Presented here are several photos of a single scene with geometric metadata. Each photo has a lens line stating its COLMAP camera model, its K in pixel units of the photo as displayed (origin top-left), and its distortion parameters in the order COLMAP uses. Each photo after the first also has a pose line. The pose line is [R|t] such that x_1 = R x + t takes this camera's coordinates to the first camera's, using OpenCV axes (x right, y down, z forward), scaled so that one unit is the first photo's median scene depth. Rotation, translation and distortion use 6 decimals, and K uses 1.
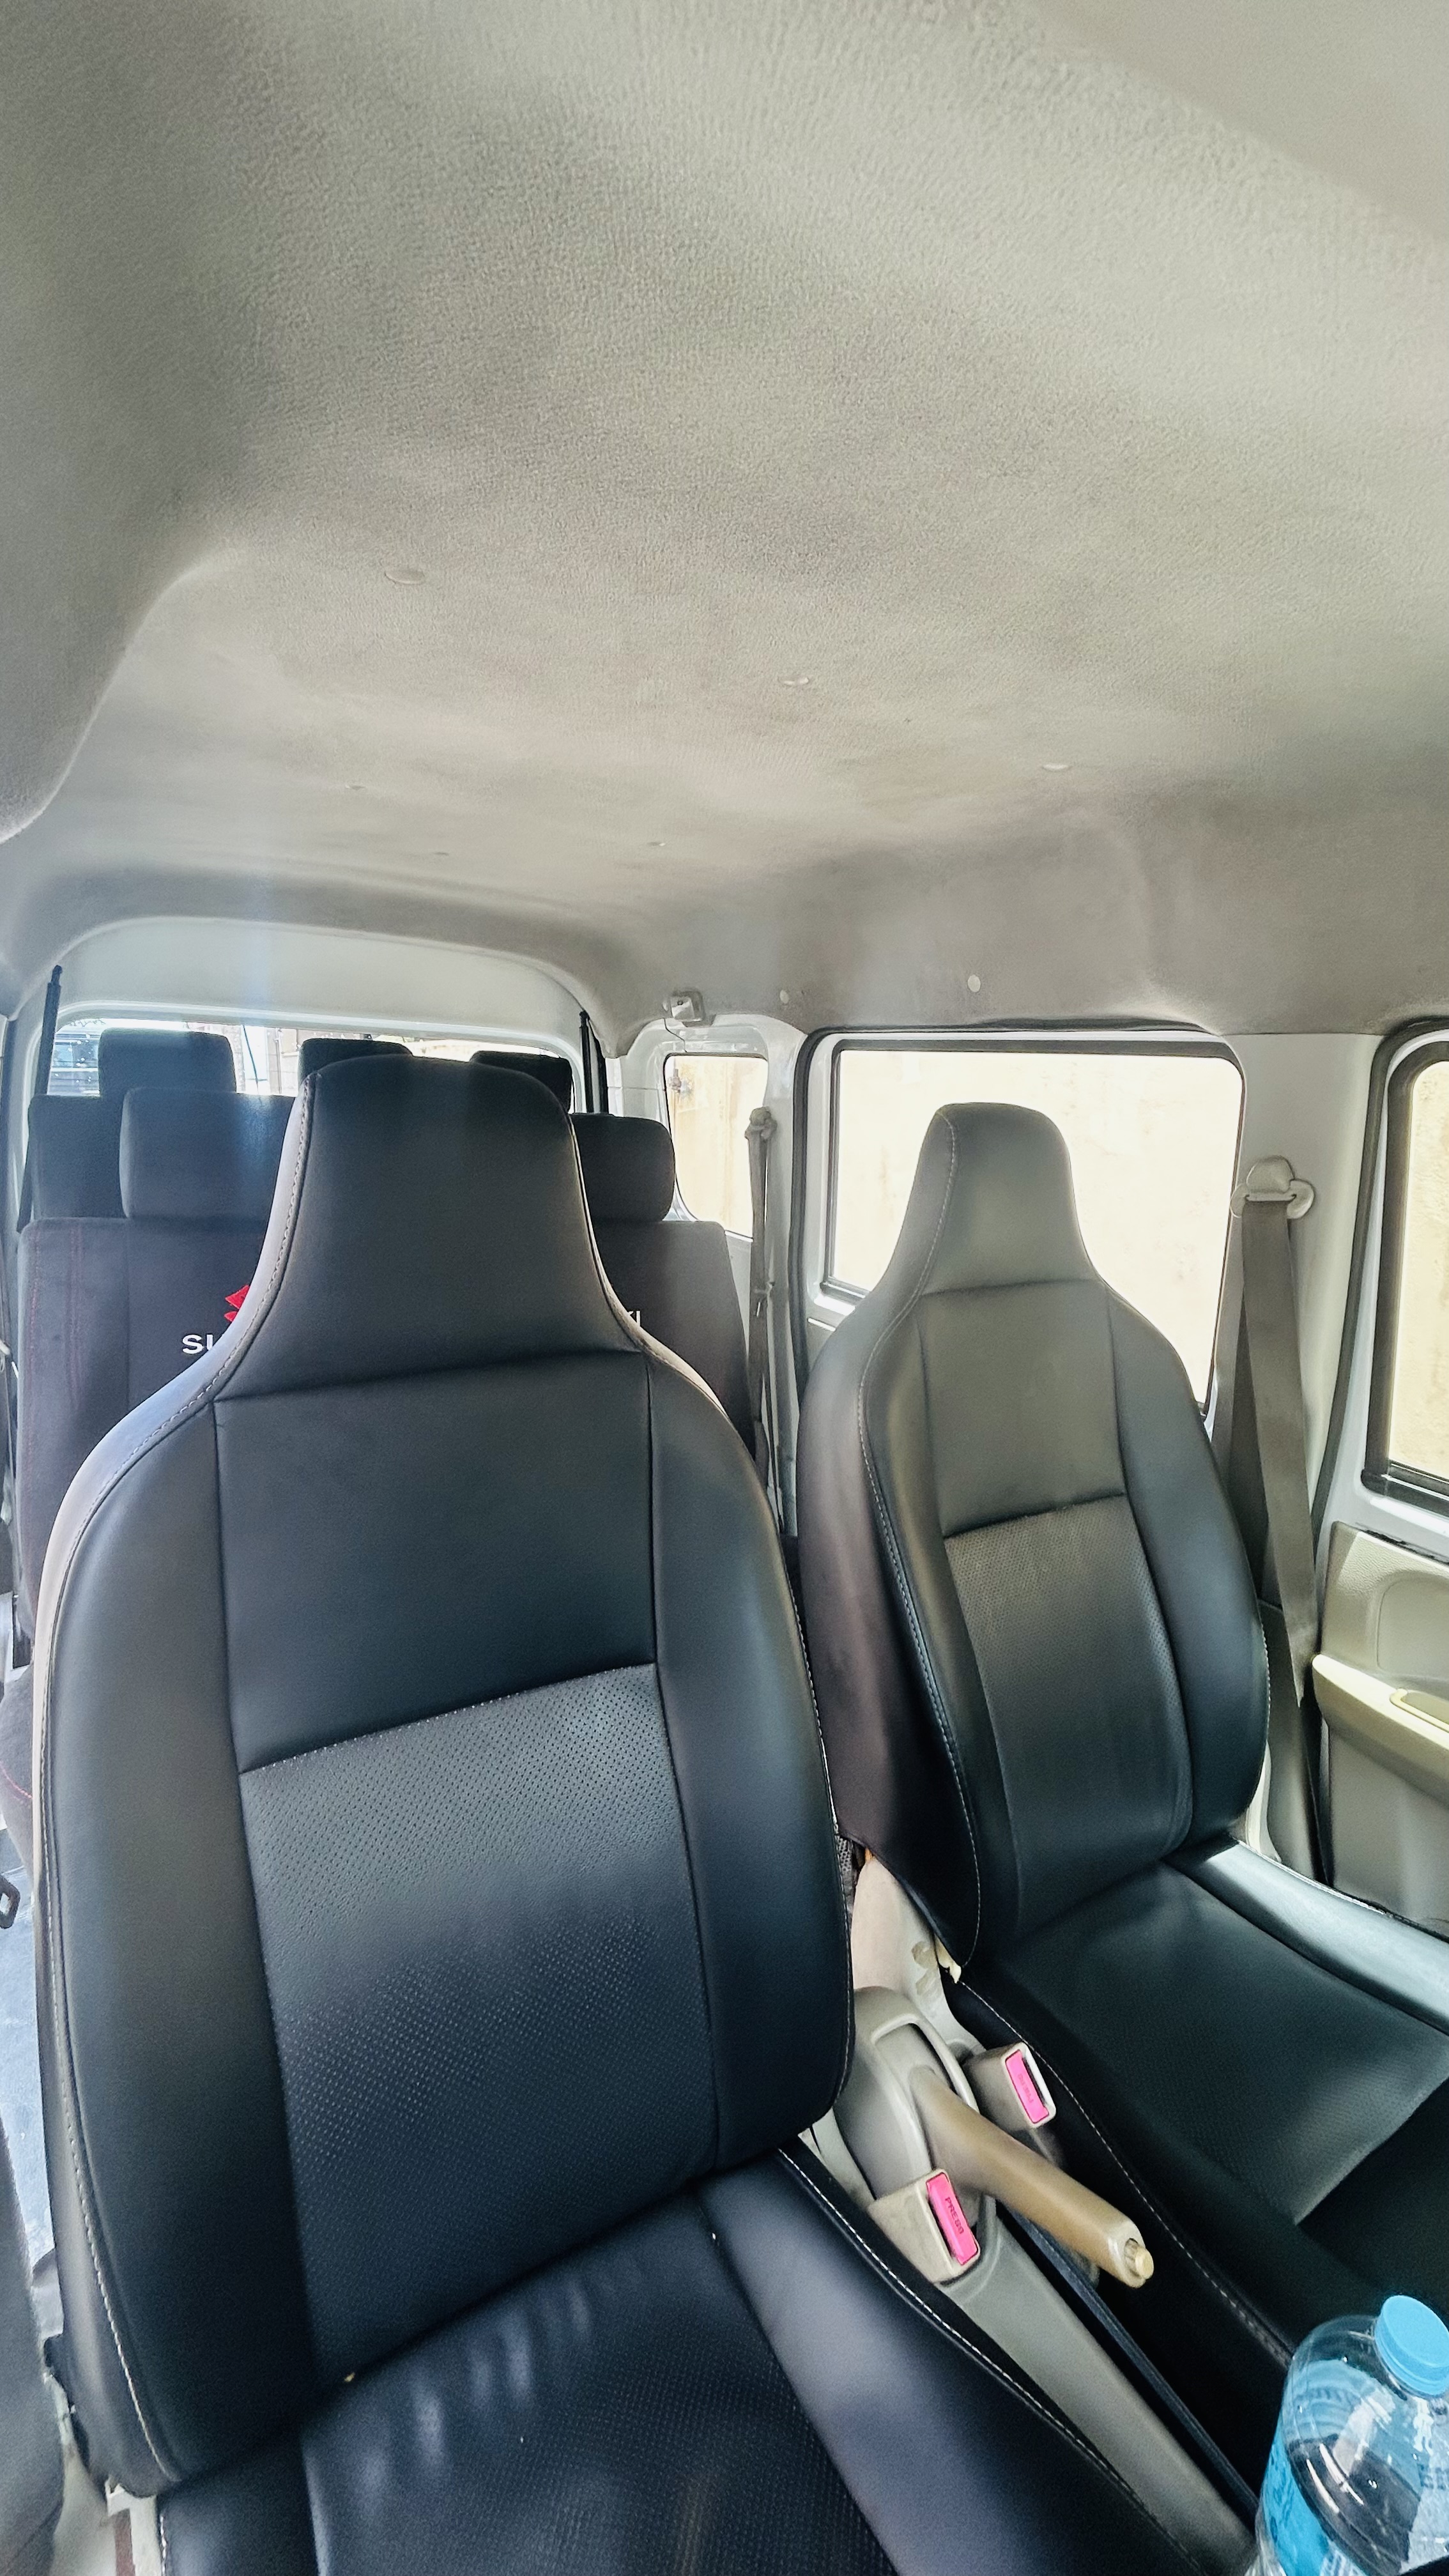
lens RADIAL K [[1077.3, 0, 716.1], [0, 1077.3, 1287.2], [0, 0, 1]] dist [-0.001300, -0.000036]
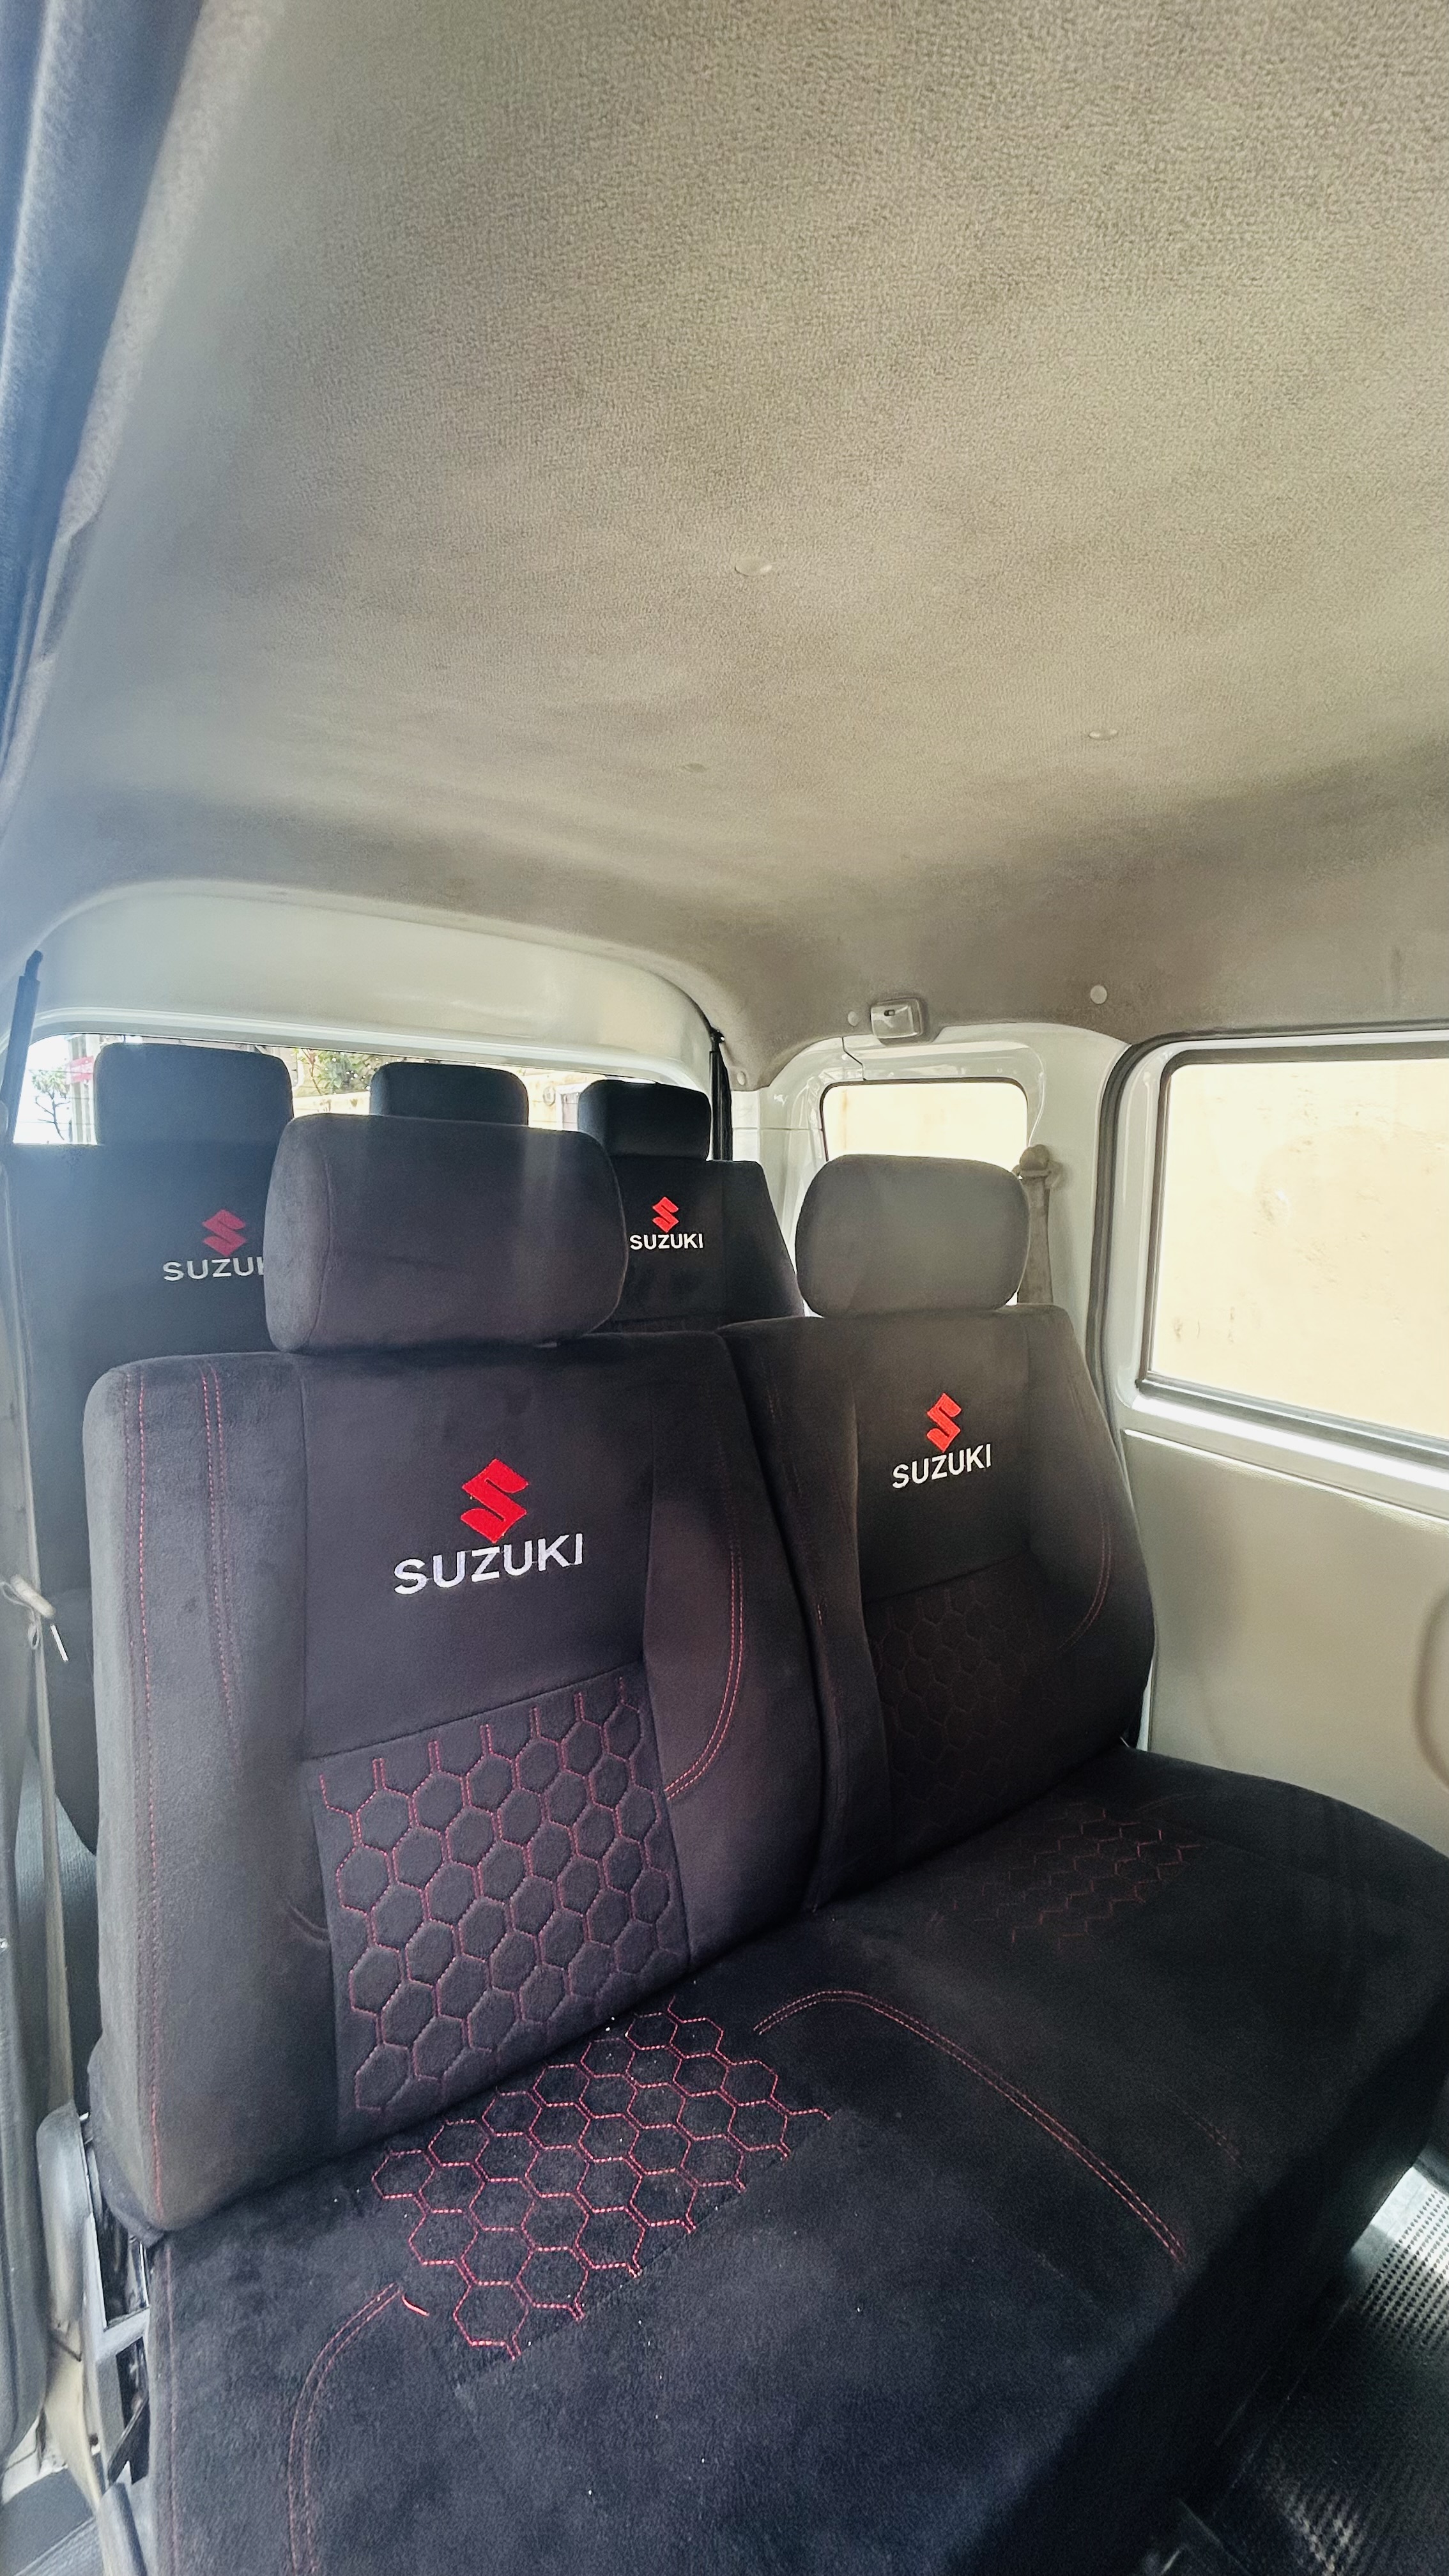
lens RADIAL K [[1077.3, 0, 730.7], [0, 1077.3, 1290.7], [0, 0, 1]] dist [-0.001300, -0.000036]
pose [[0.993543, -0.030866, 0.109175, -0.257675], [0.035980, 0.998330, -0.045186, -0.041546], [-0.107598, 0.048823, 0.992995, 0.294259]]
